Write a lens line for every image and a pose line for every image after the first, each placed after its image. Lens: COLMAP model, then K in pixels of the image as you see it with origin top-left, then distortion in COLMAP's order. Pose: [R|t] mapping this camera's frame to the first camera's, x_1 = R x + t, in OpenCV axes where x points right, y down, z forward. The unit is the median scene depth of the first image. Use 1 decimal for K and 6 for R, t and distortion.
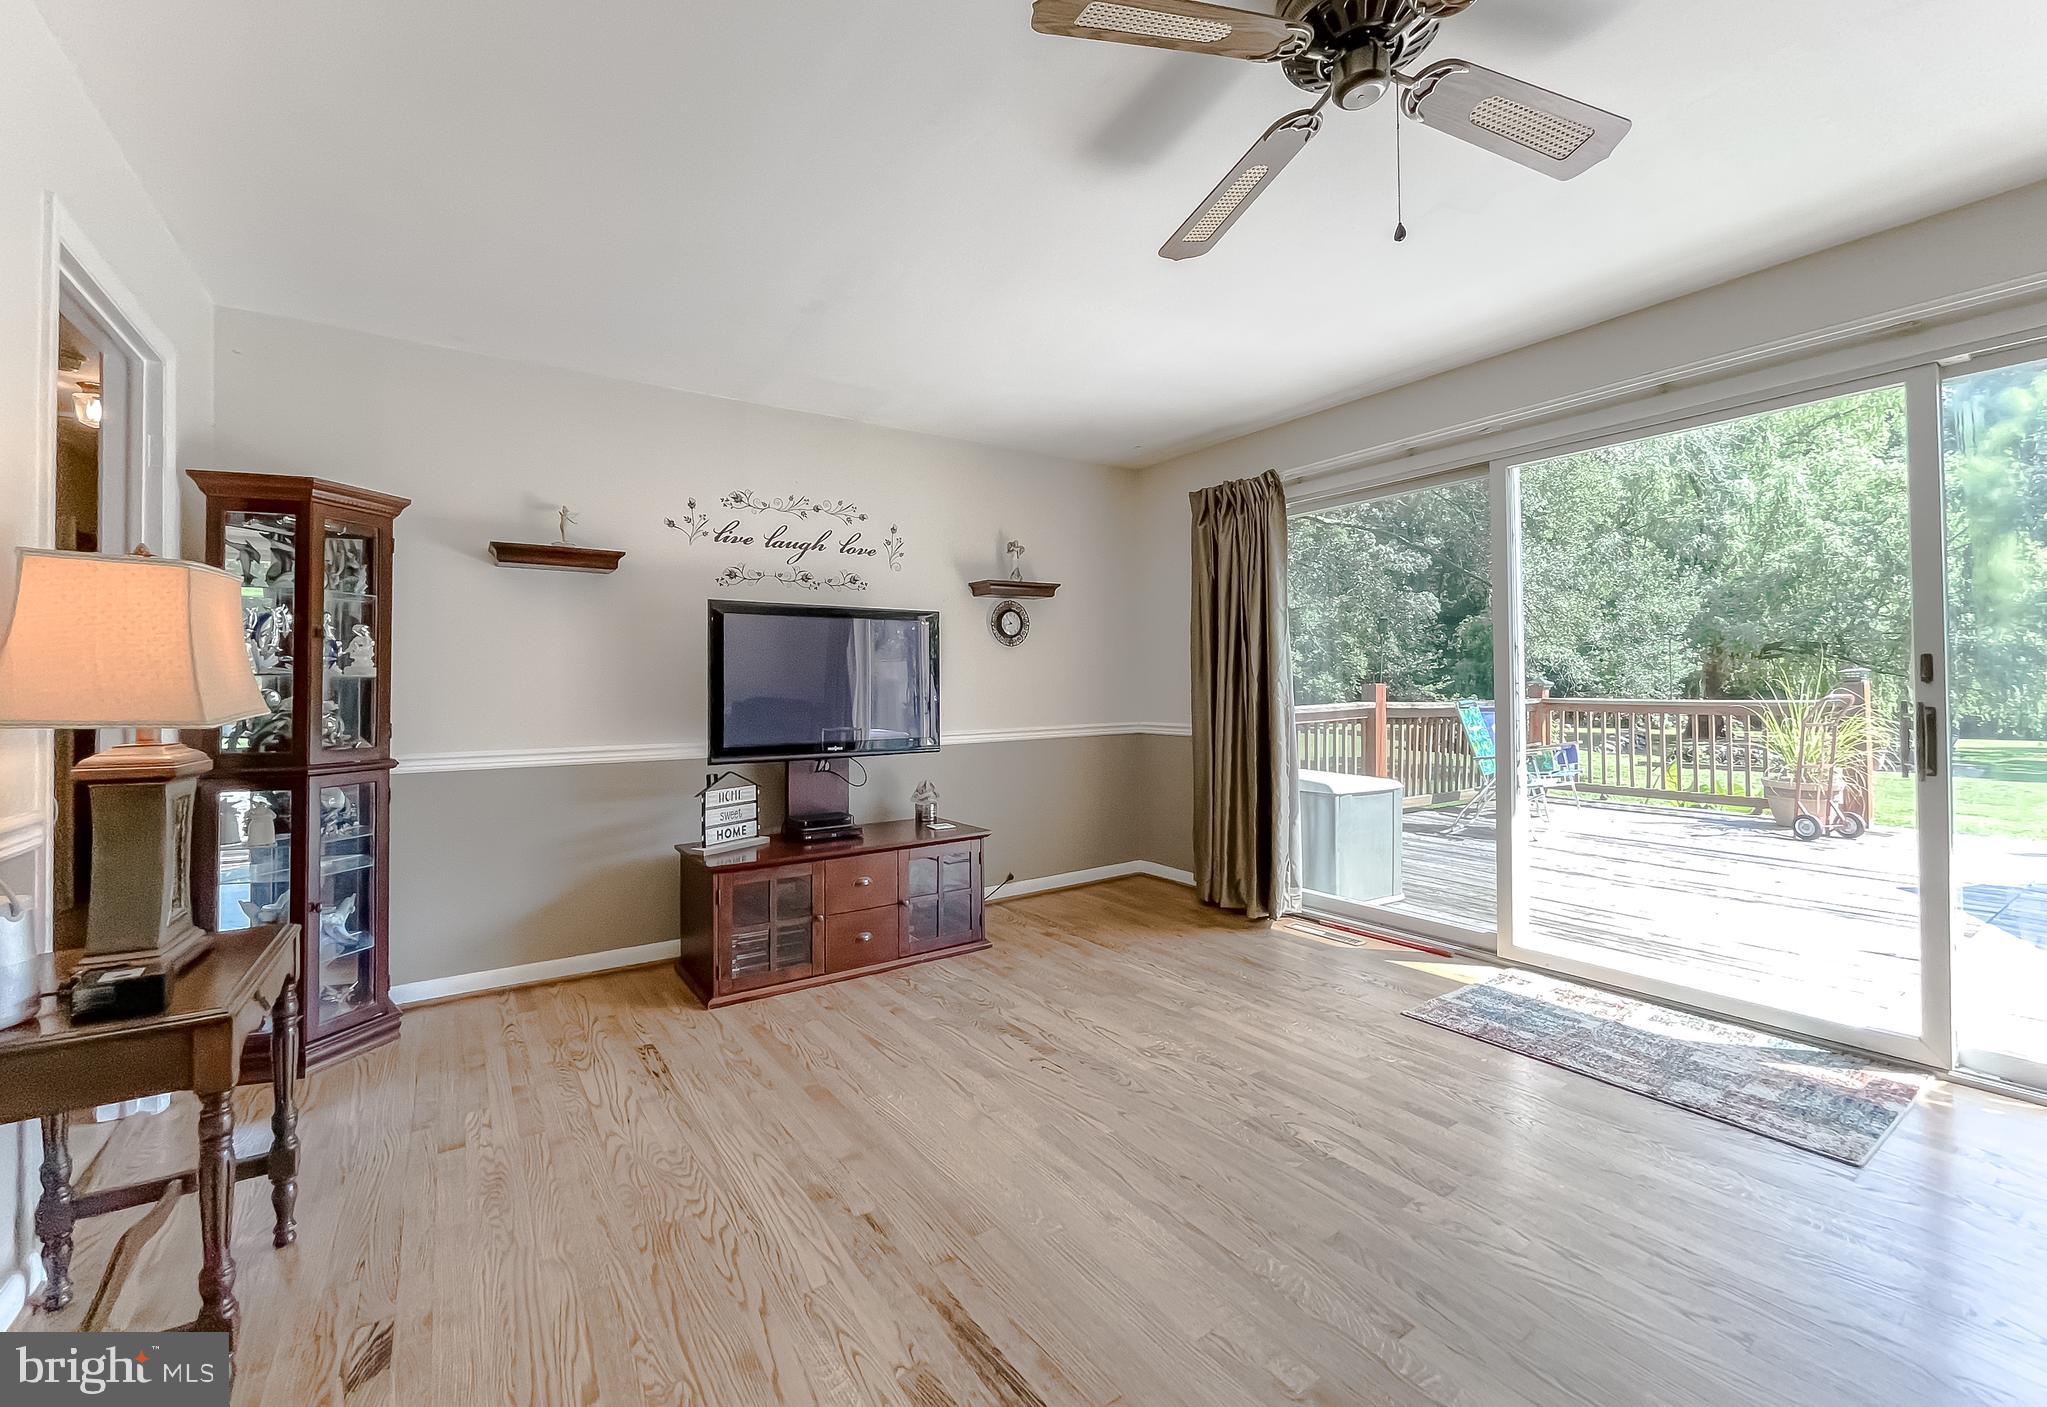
lens RADIAL K [[842.7, 0, 1019.0], [0, 842.7, 674.7], [0, 0, 1]] dist [-0.001253, 0.000084]
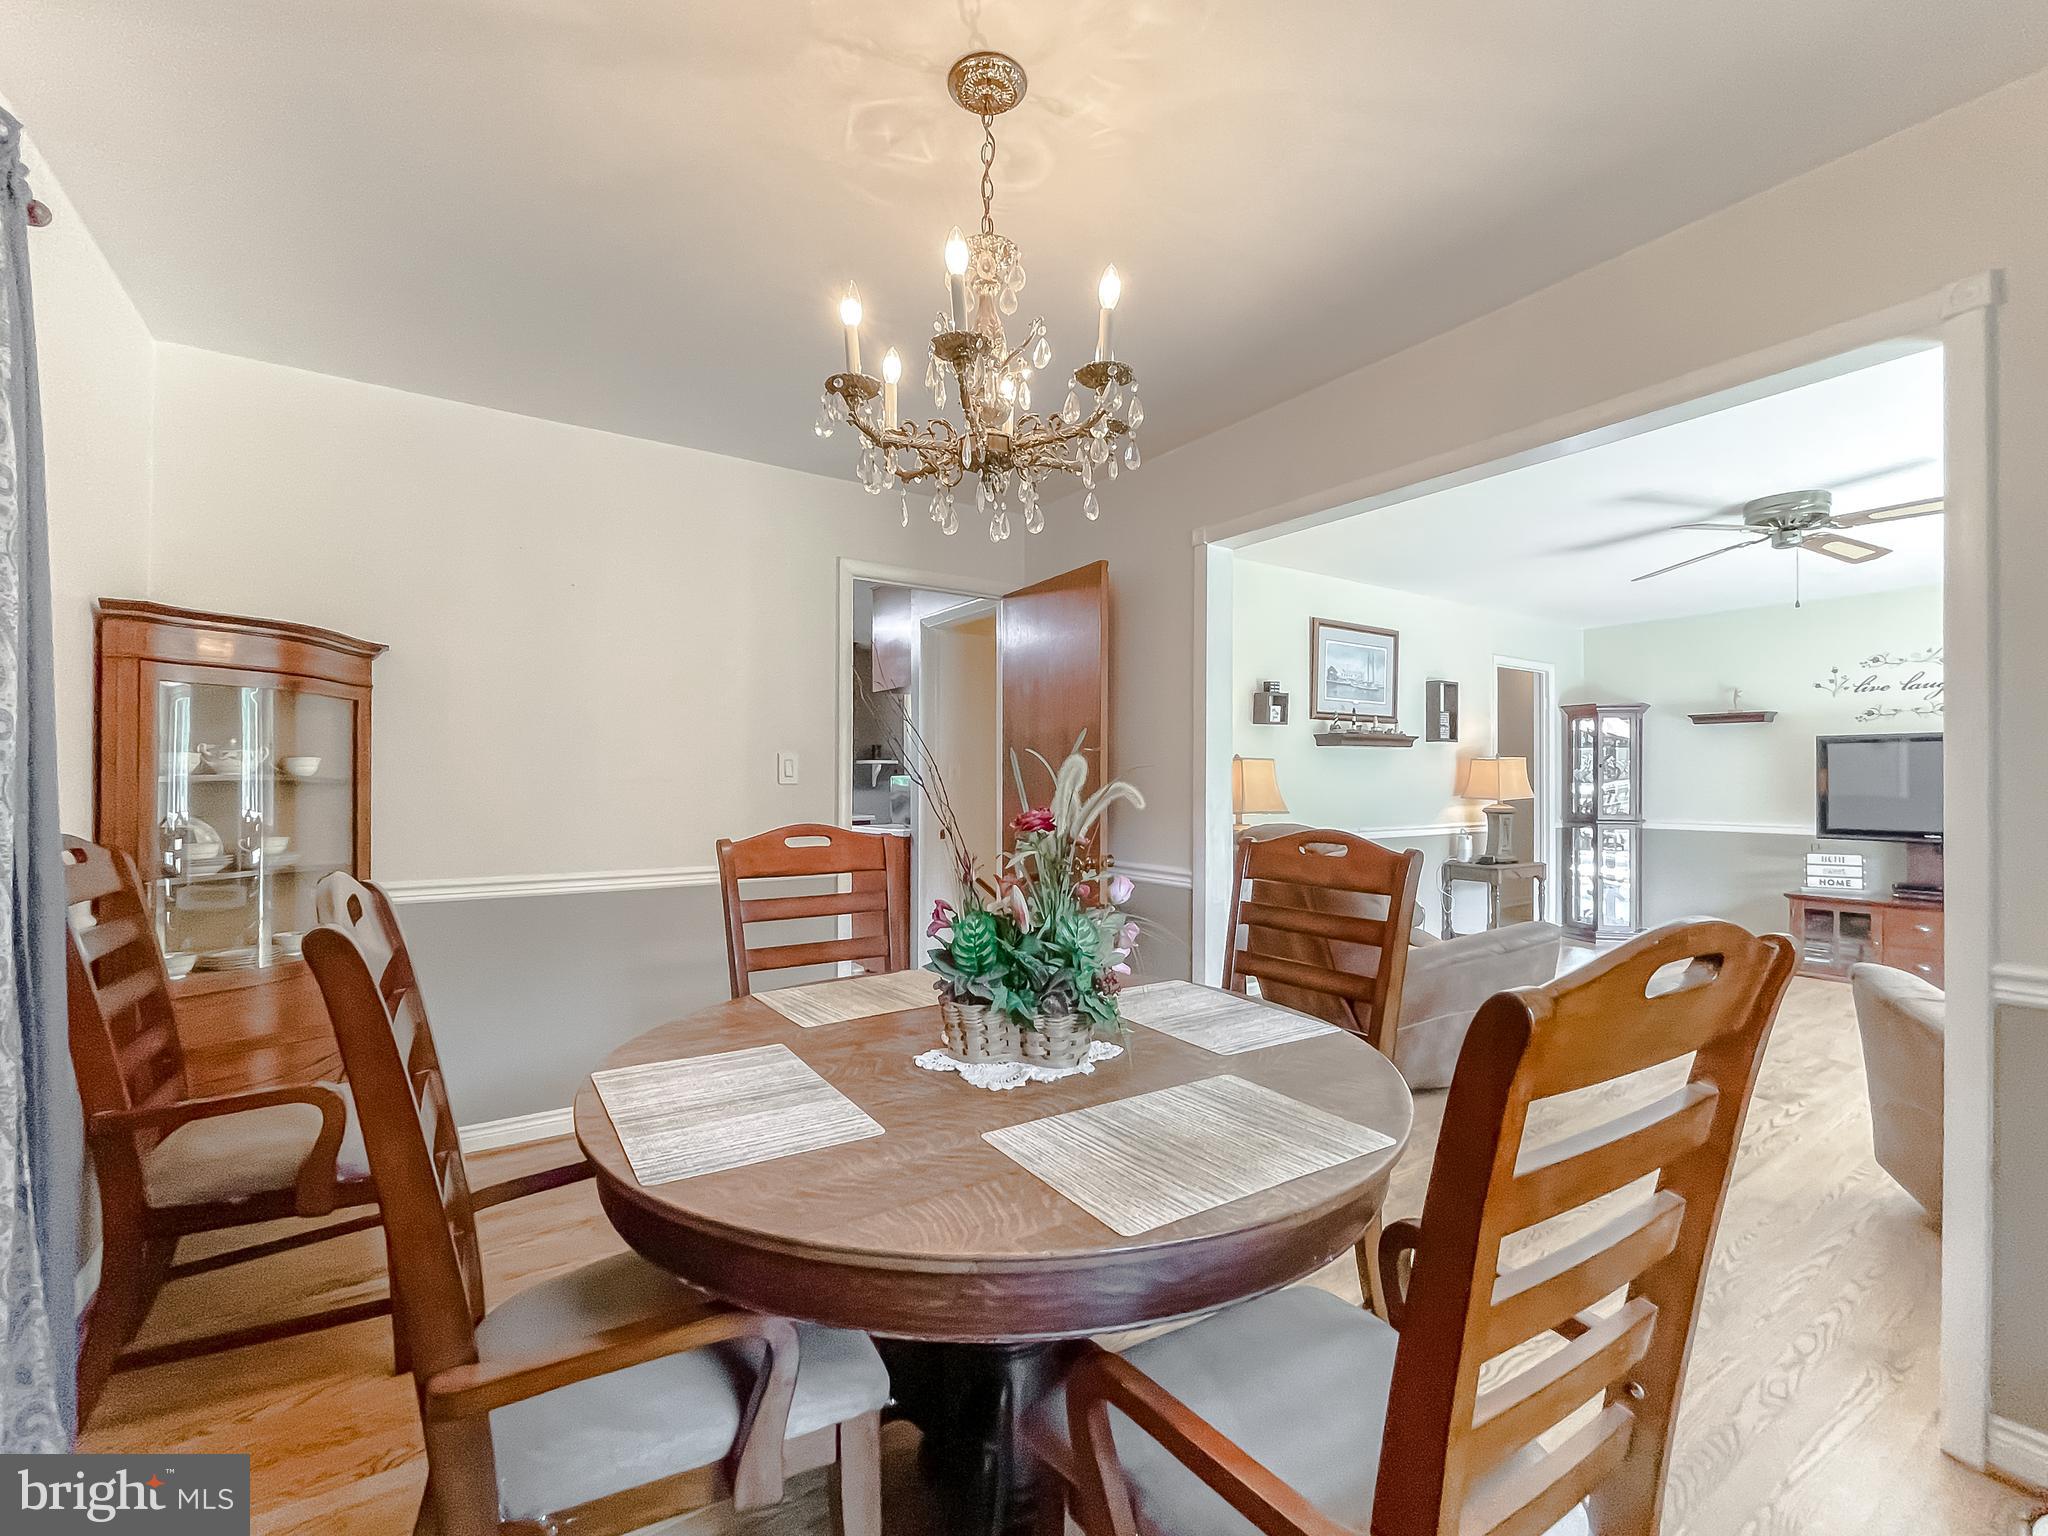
lens RADIAL K [[870.7, 0, 1025.0], [0, 870.7, 774.5], [0, 0, 1]] dist [0.000128, 0.000627]
pose [[-0.001086, 0.002920, -0.999995, 1.383809], [0.015972, 0.999868, 0.002902, -0.047606], [0.999872, -0.015969, -0.001133, -0.549357]]
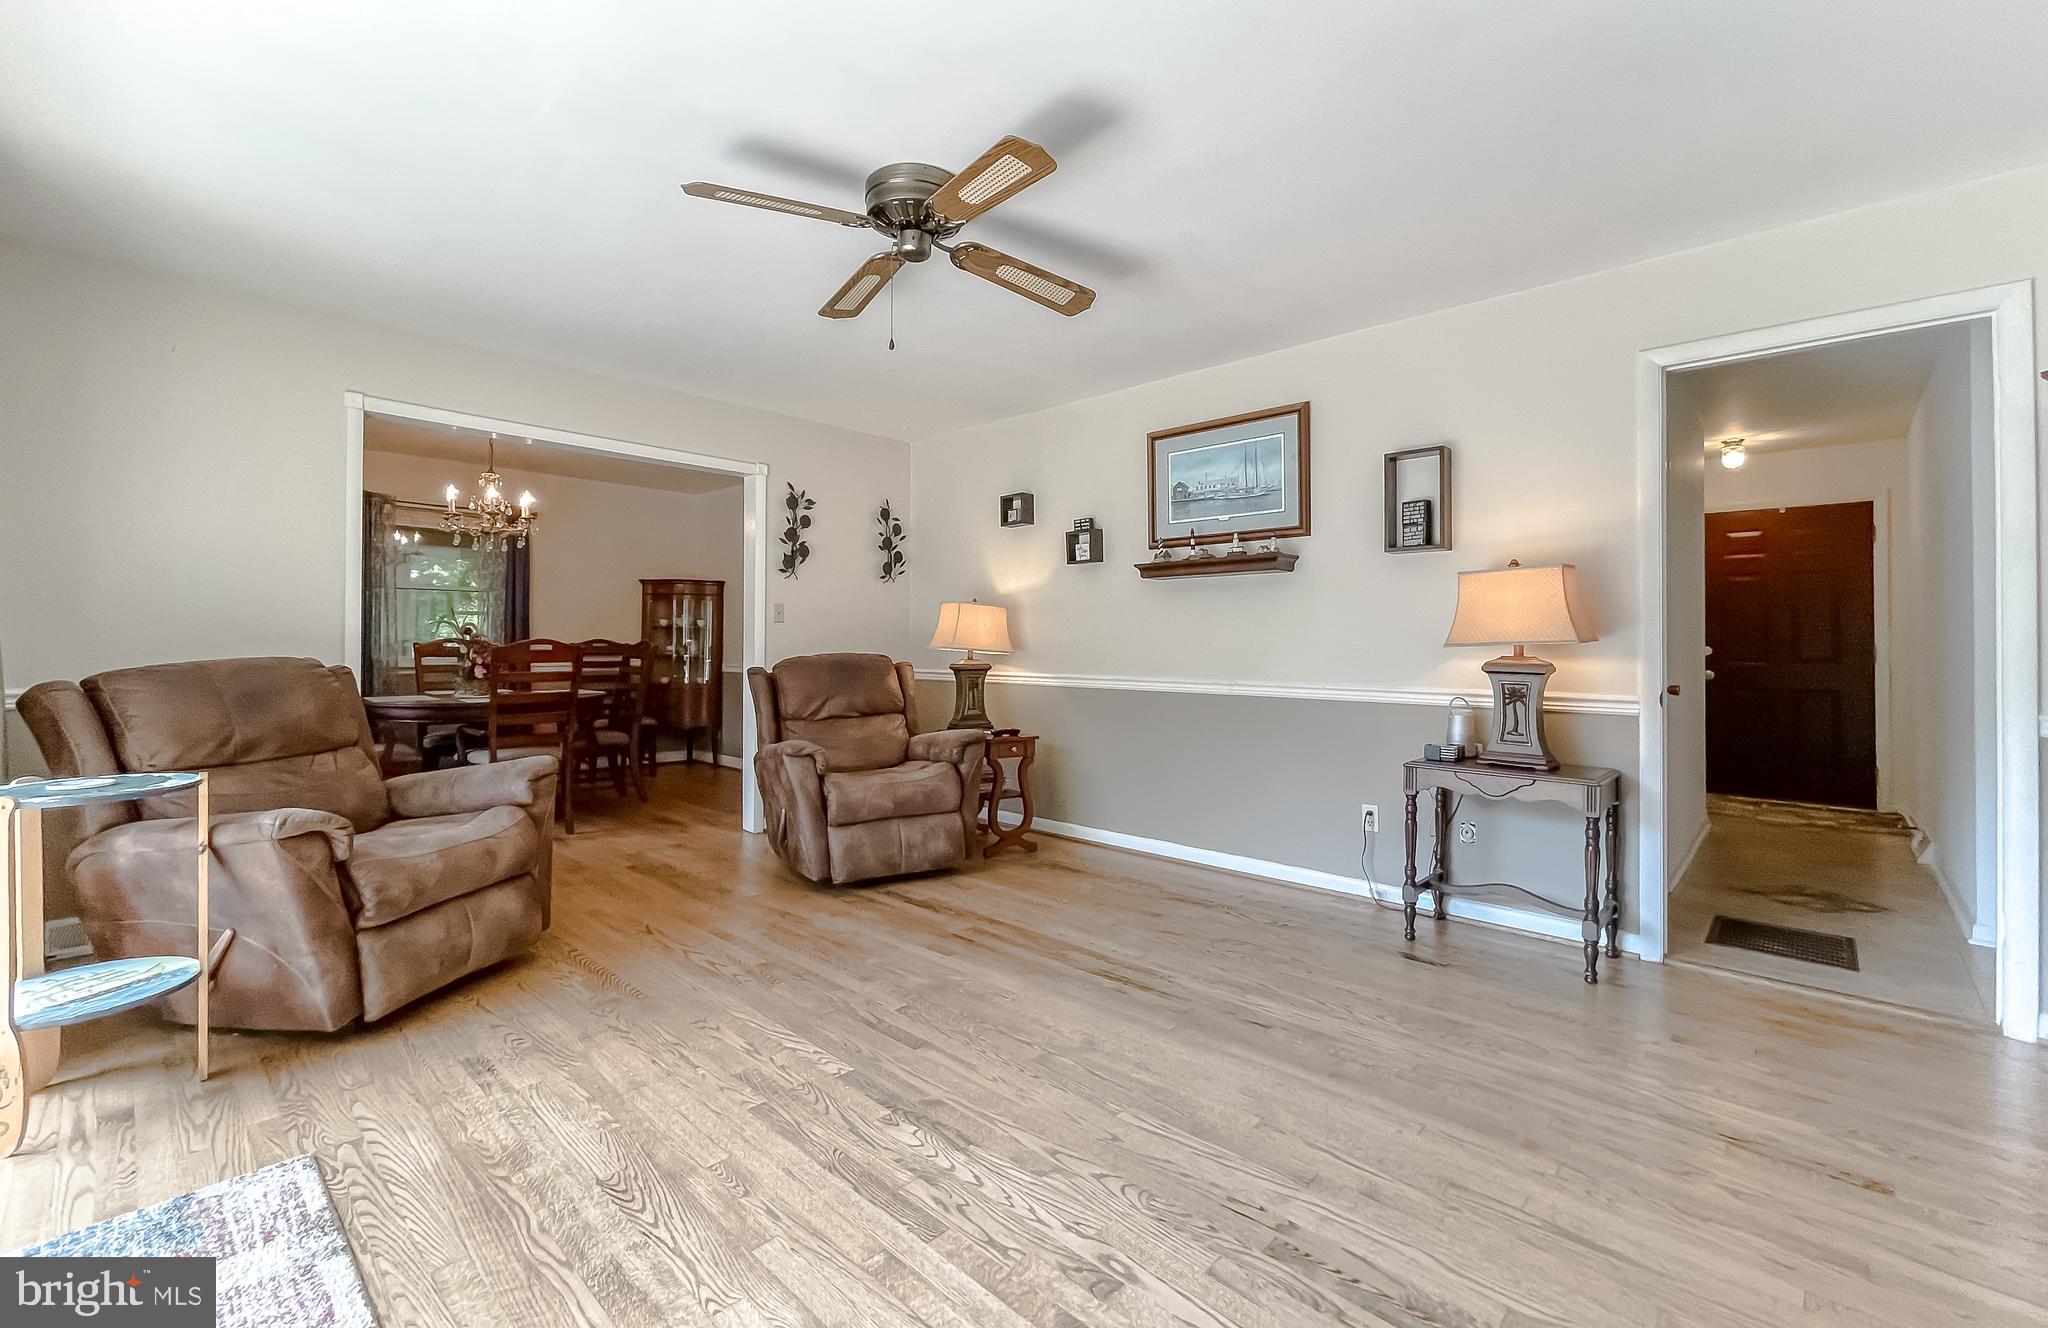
lens RADIAL K [[849.0, 0, 1019.0], [0, 849.0, 628.5], [0, 0, 1]] dist [0.000086, 0.001029]
pose [[-0.975391, 0.001576, -0.220476, 0.278350], [0.008792, 0.999457, -0.031753, 0.032149], [0.220306, -0.032910, -0.974875, 1.269158]]
